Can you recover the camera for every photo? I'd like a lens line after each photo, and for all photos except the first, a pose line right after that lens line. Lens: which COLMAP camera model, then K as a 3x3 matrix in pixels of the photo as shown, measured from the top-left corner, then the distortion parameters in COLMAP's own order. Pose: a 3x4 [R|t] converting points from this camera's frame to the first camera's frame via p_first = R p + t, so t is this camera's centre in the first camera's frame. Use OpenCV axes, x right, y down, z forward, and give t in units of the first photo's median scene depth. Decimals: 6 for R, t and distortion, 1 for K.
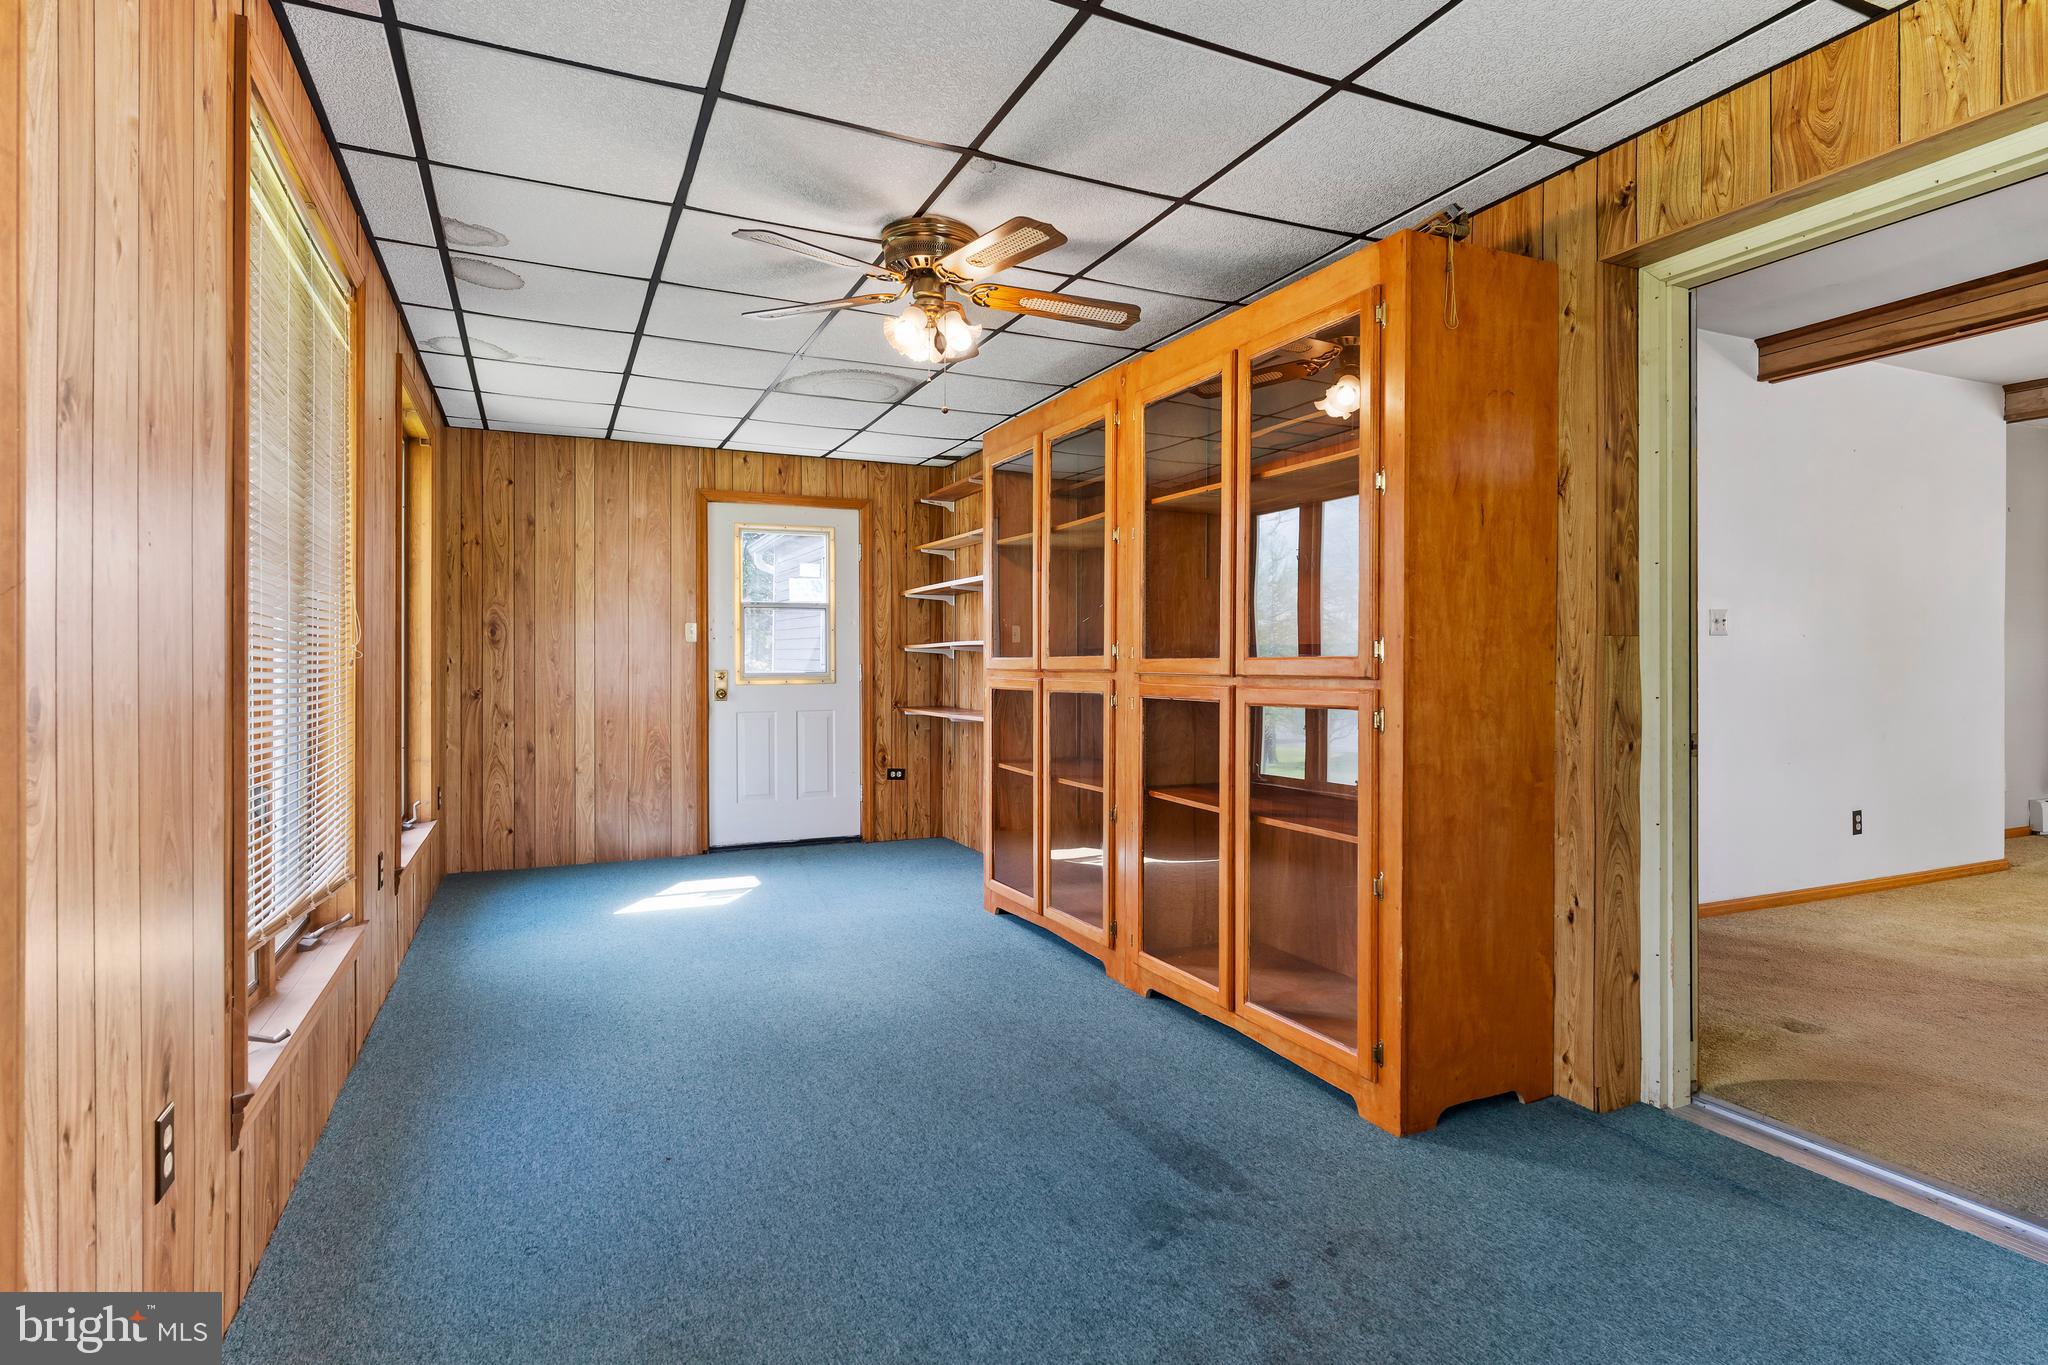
lens RADIAL K [[1053.0, 0, 1012.5], [0, 1053.0, 670.1], [0, 0, 1]] dist [-0.006863, 0.000955]
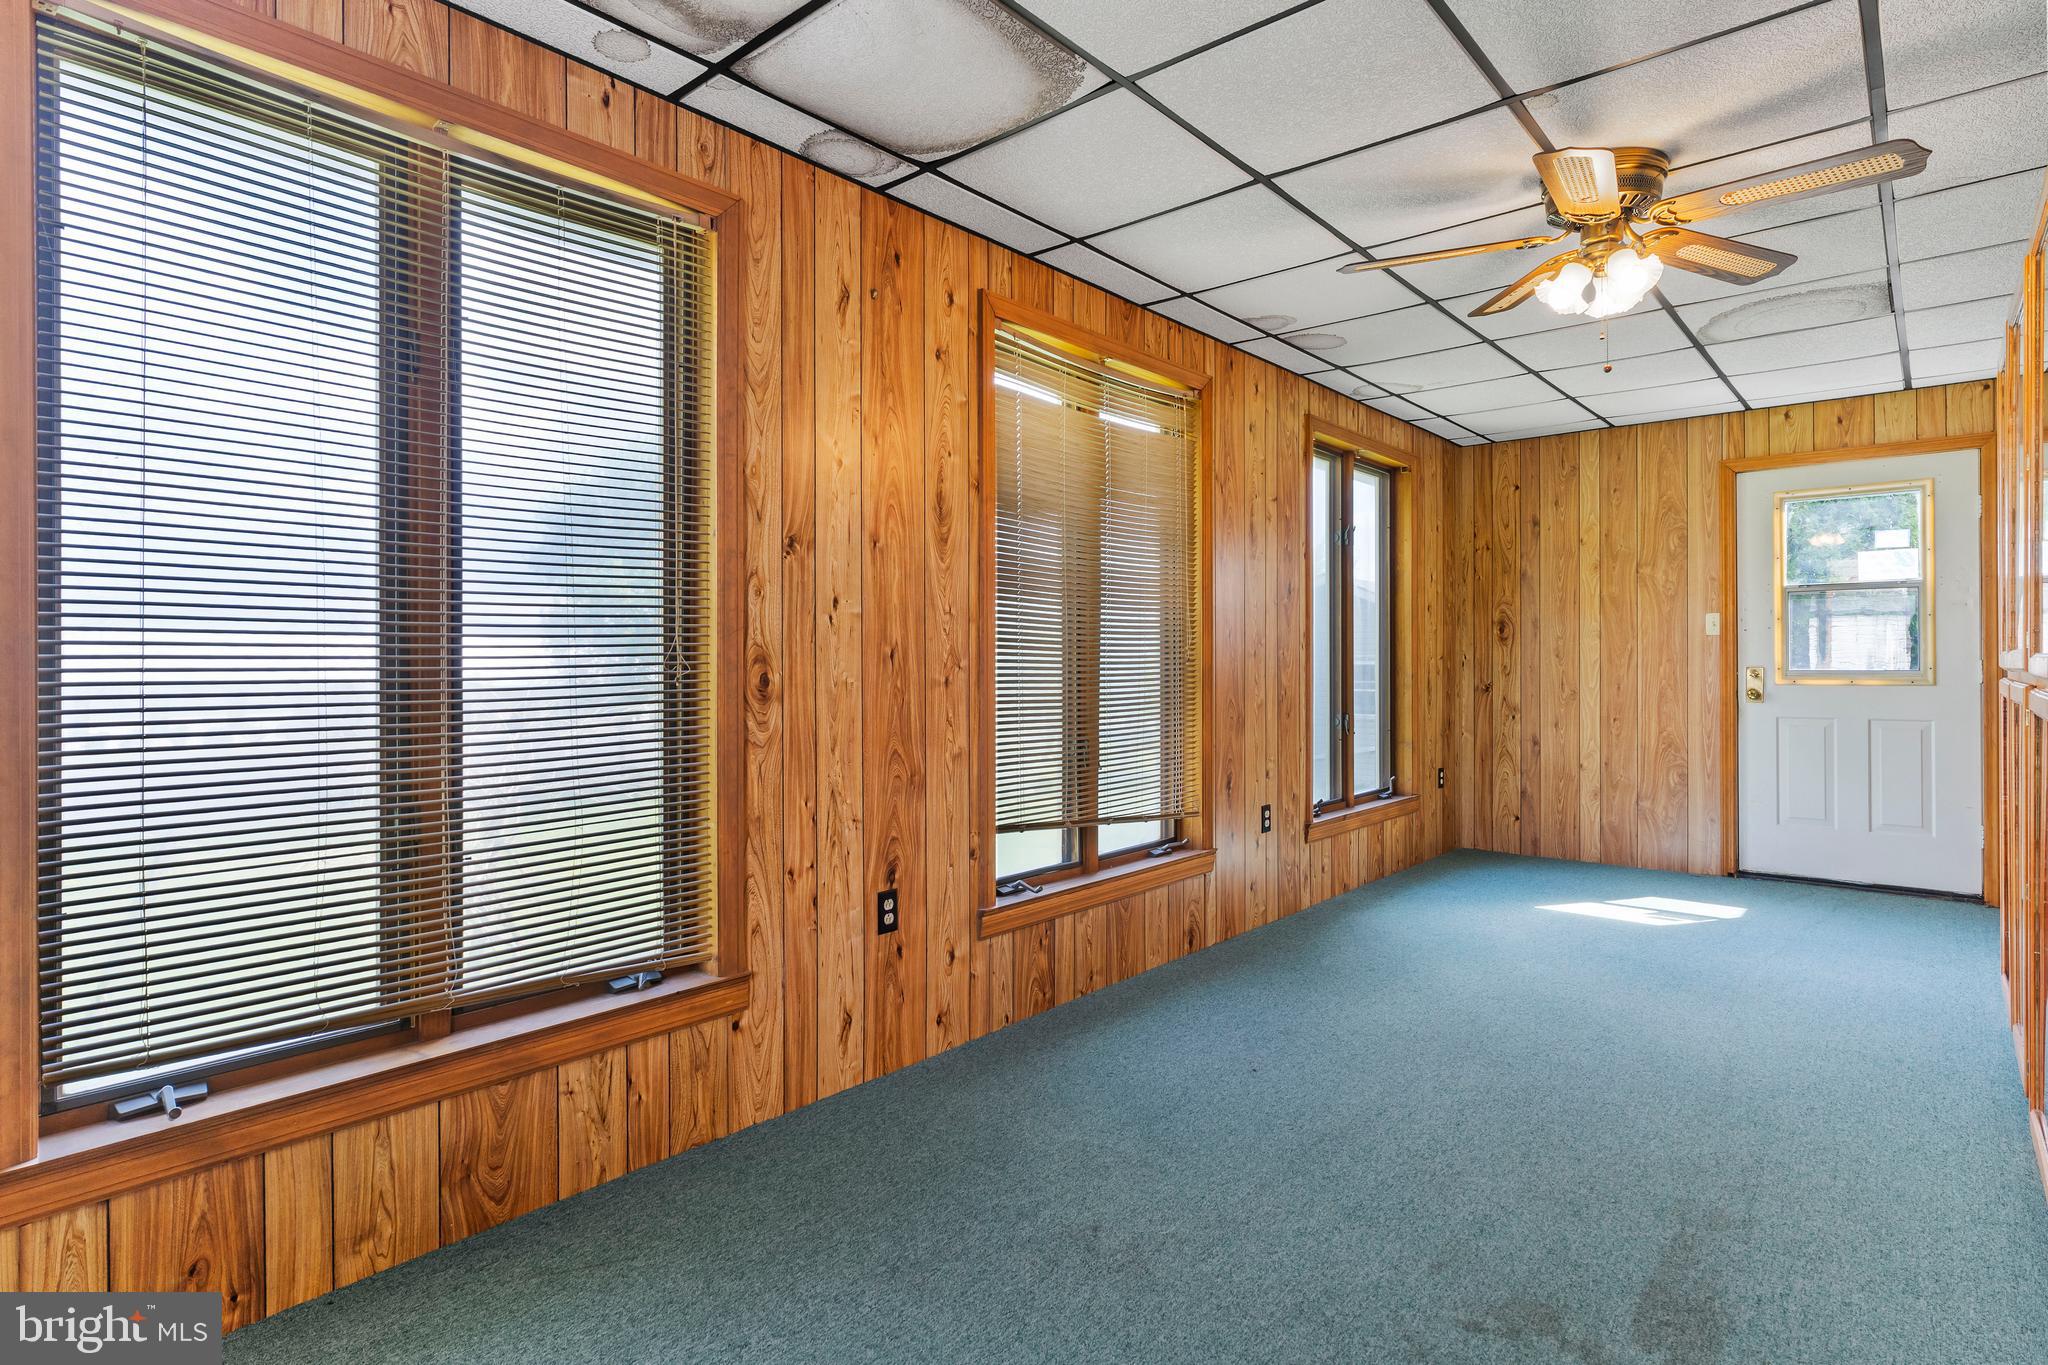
lens RADIAL K [[1053.0, 0, 1012.5], [0, 1053.0, 670.1], [0, 0, 1]] dist [-0.006863, 0.000955]
pose [[0.409427, 0.009488, -0.912294, 0.278212], [-0.004091, 0.999955, 0.008564, -0.002383], [0.912334, 0.000225, 0.409447, 0.105121]]
